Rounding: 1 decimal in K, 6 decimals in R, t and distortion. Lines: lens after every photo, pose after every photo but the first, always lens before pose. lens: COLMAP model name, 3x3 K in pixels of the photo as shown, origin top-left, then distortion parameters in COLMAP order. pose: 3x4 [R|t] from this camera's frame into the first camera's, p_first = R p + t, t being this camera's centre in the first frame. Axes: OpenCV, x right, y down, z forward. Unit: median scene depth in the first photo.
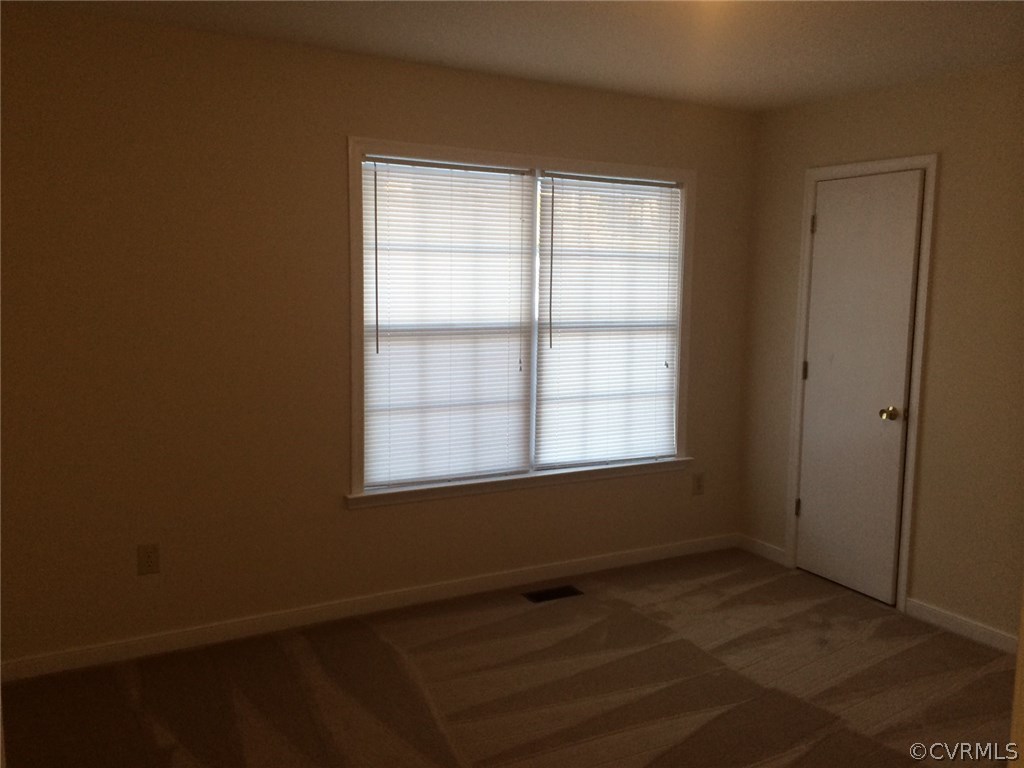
lens RADIAL K [[876.2, 0, 512.0], [0, 876.2, 384.0], [0, 0, 1]] dist [0.079347, -0.123200]
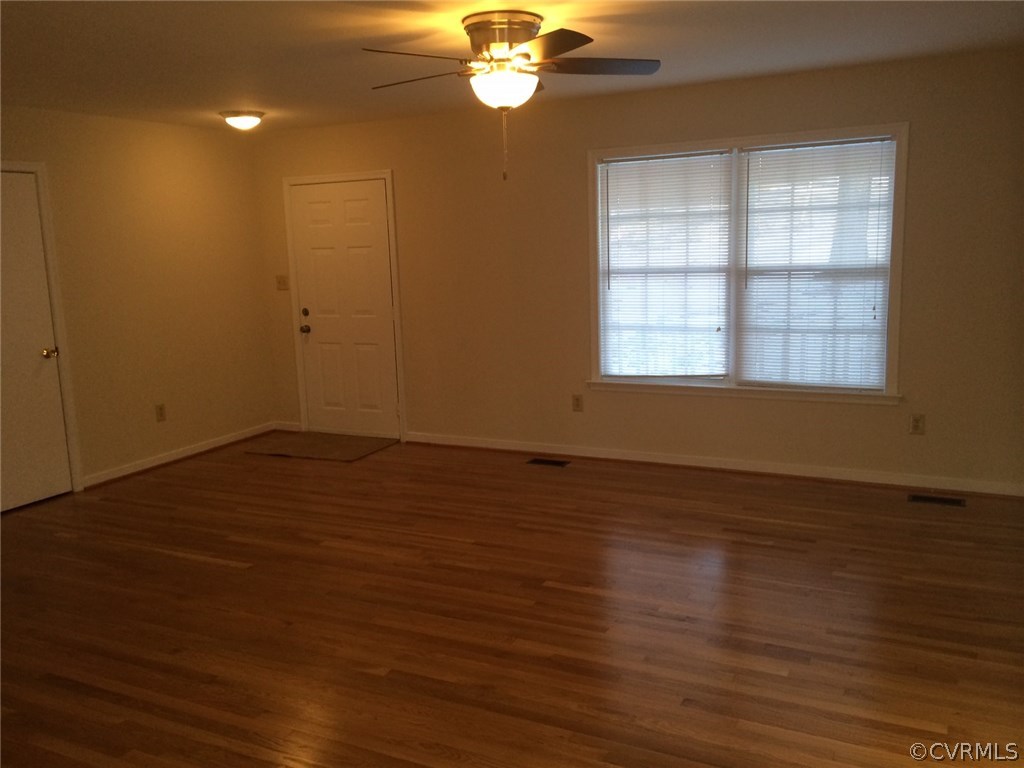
lens RADIAL K [[876.2, 0, 512.0], [0, 876.2, 384.0], [0, 0, 1]] dist [0.079347, -0.123200]
pose [[0.573595, 0.106716, -0.812158, 0.908600], [-0.042288, 0.994013, 0.100745, -0.016617], [0.818047, -0.023442, 0.574674, -0.014191]]
